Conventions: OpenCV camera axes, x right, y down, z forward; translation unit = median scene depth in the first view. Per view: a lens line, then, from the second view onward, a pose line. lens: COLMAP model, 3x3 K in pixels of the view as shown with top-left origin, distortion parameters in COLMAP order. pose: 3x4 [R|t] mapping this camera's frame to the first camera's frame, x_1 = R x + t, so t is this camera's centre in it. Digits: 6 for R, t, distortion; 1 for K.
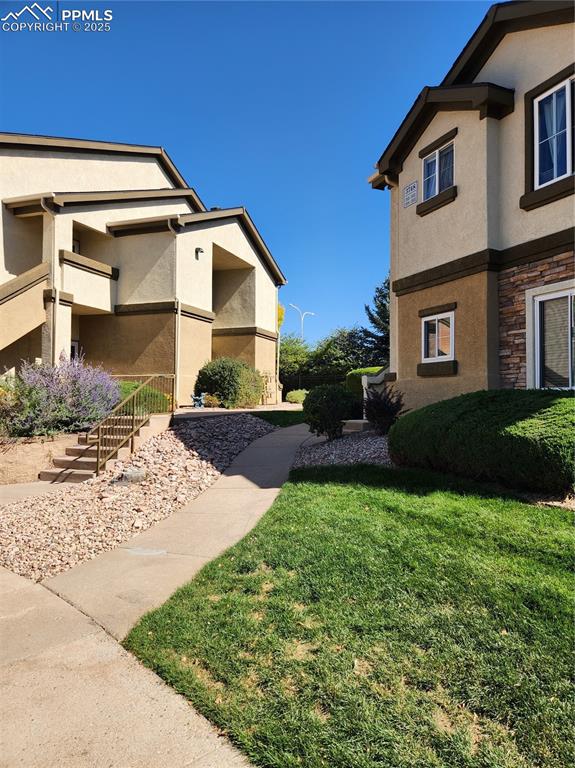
lens RADIAL K [[495.4, 0, 287.5], [0, 495.4, 384.0], [0, 0, 1]] dist [0.004342, -0.004270]
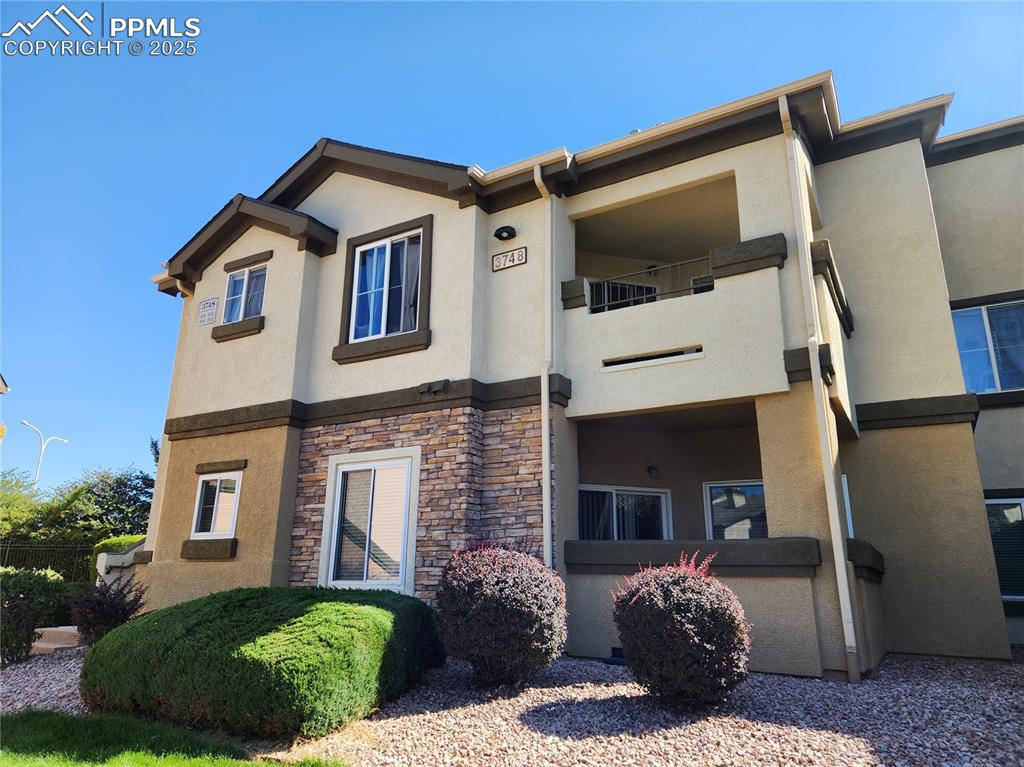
lens RADIAL K [[660.6, 0, 512.0], [0, 660.6, 383.5], [0, 0, 1]] dist [0.004342, -0.004270]
pose [[0.807993, 0.172260, 0.563448, 0.081534], [-0.024924, 0.965443, -0.259418, -0.026738], [-0.588664, 0.195565, 0.784365, -0.057540]]
